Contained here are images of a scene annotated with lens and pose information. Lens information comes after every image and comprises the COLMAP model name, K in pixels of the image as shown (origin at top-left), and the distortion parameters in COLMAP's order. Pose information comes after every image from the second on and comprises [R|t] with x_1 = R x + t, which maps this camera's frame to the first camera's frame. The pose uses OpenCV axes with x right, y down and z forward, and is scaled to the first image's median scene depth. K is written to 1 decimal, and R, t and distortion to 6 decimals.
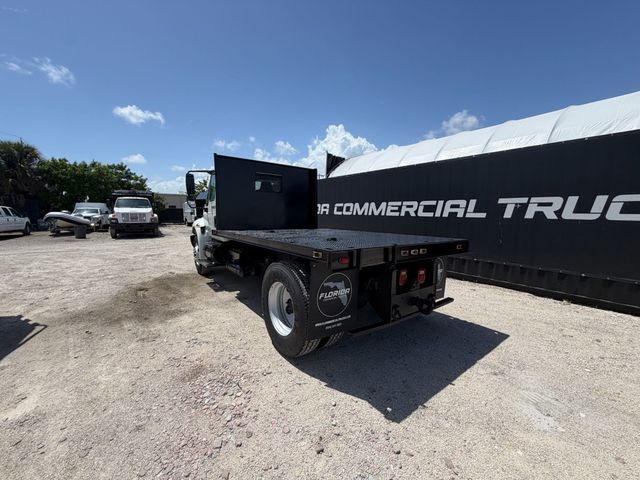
lens RADIAL K [[256.4, 0, 319.8], [0, 256.4, 239.7], [0, 0, 1]] dist [-0.002699, 0.001165]
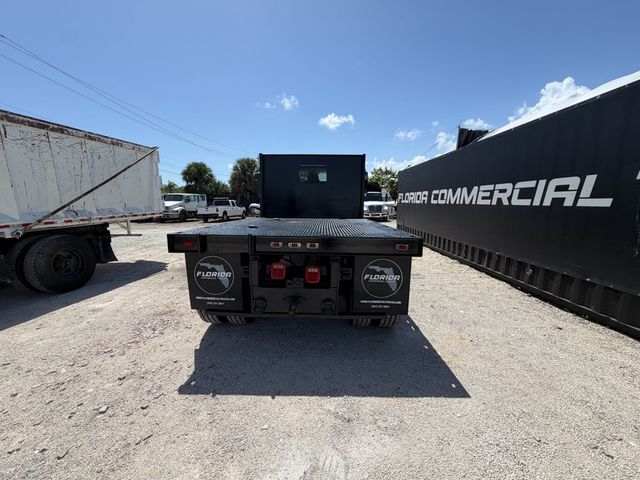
lens RADIAL K [[256.4, 0, 319.6], [0, 256.4, 240.6], [0, 0, 1]] dist [-0.002699, 0.001165]
pose [[0.789810, 0.079160, -0.608222, 0.412836], [-0.054099, 0.996763, 0.059478, -0.010507], [0.610961, -0.014072, 0.791535, 0.150985]]
